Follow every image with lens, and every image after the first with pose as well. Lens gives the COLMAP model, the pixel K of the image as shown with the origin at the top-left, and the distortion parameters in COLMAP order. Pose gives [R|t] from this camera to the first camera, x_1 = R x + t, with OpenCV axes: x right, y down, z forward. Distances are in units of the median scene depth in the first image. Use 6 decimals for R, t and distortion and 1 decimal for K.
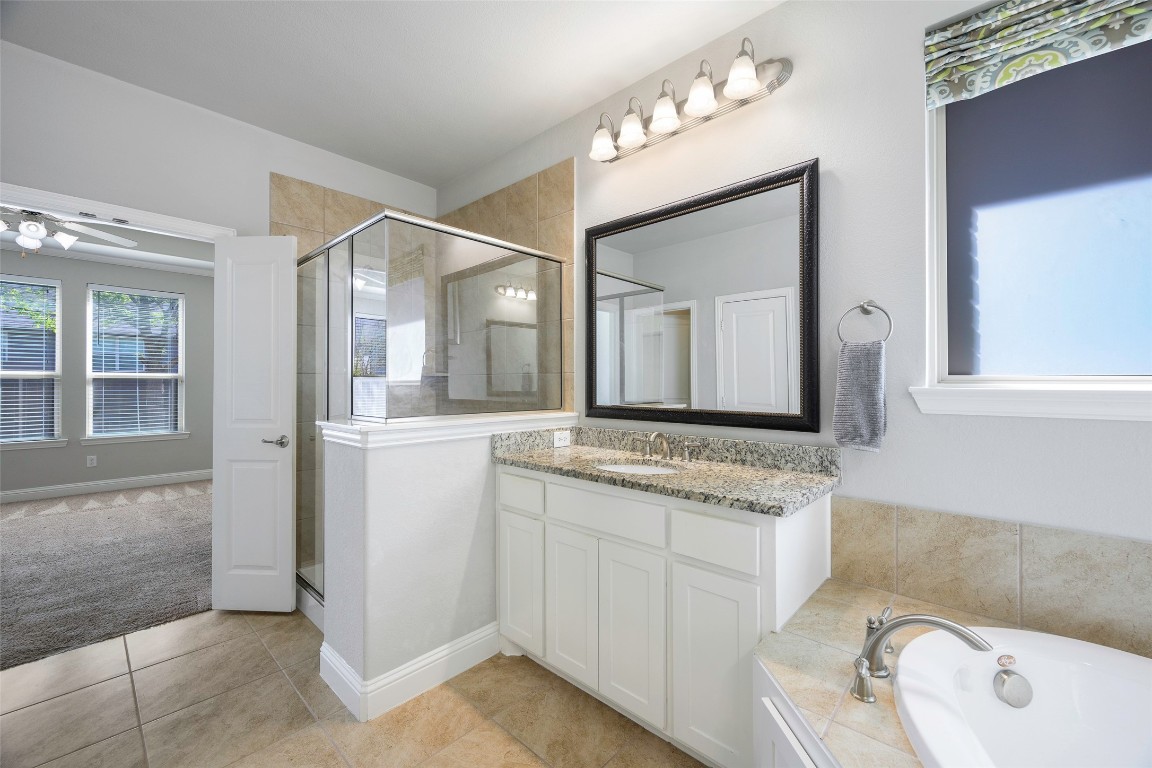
lens RADIAL K [[462.6, 0, 576.0], [0, 462.6, 384.0], [0, 0, 1]] dist [0.001938, 0.000164]
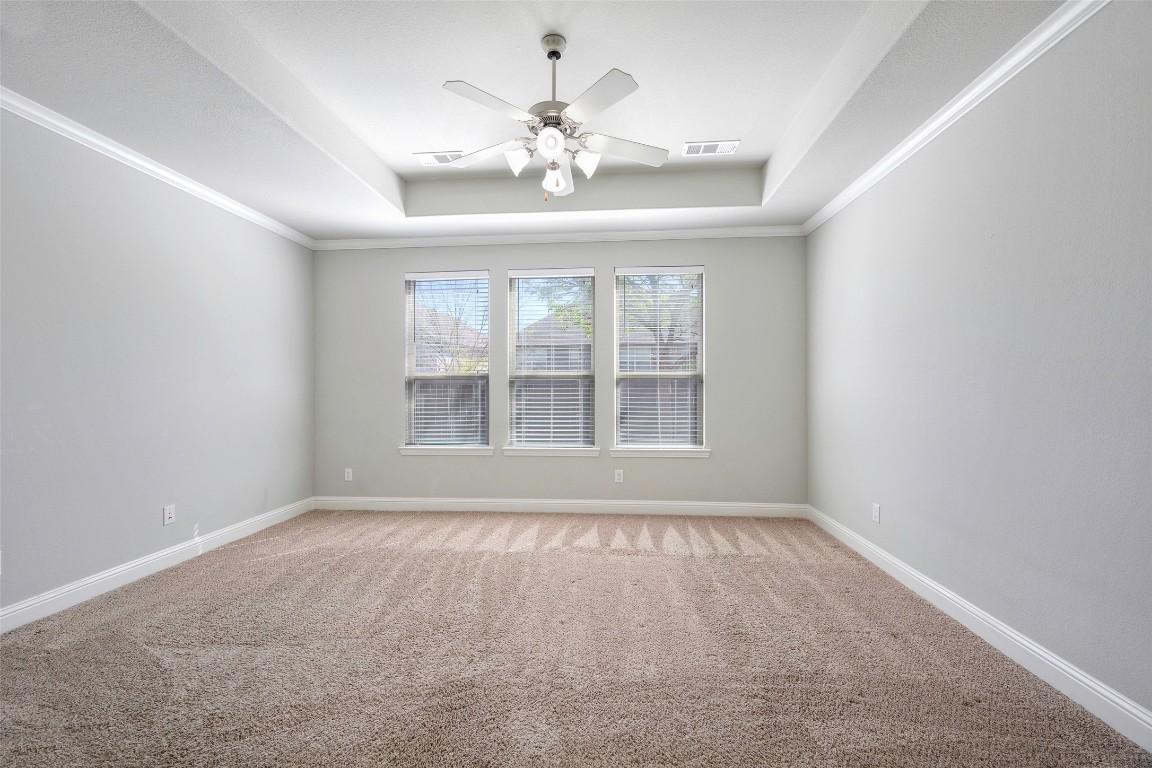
lens RADIAL K [[462.6, 0, 576.0], [0, 462.6, 384.0], [0, 0, 1]] dist [0.001938, 0.000164]
pose [[0.624585, -0.005150, -0.780940, -0.427673], [0.007644, 0.999971, -0.000482, -0.001723], [0.780919, -0.005668, 0.624606, 0.408280]]
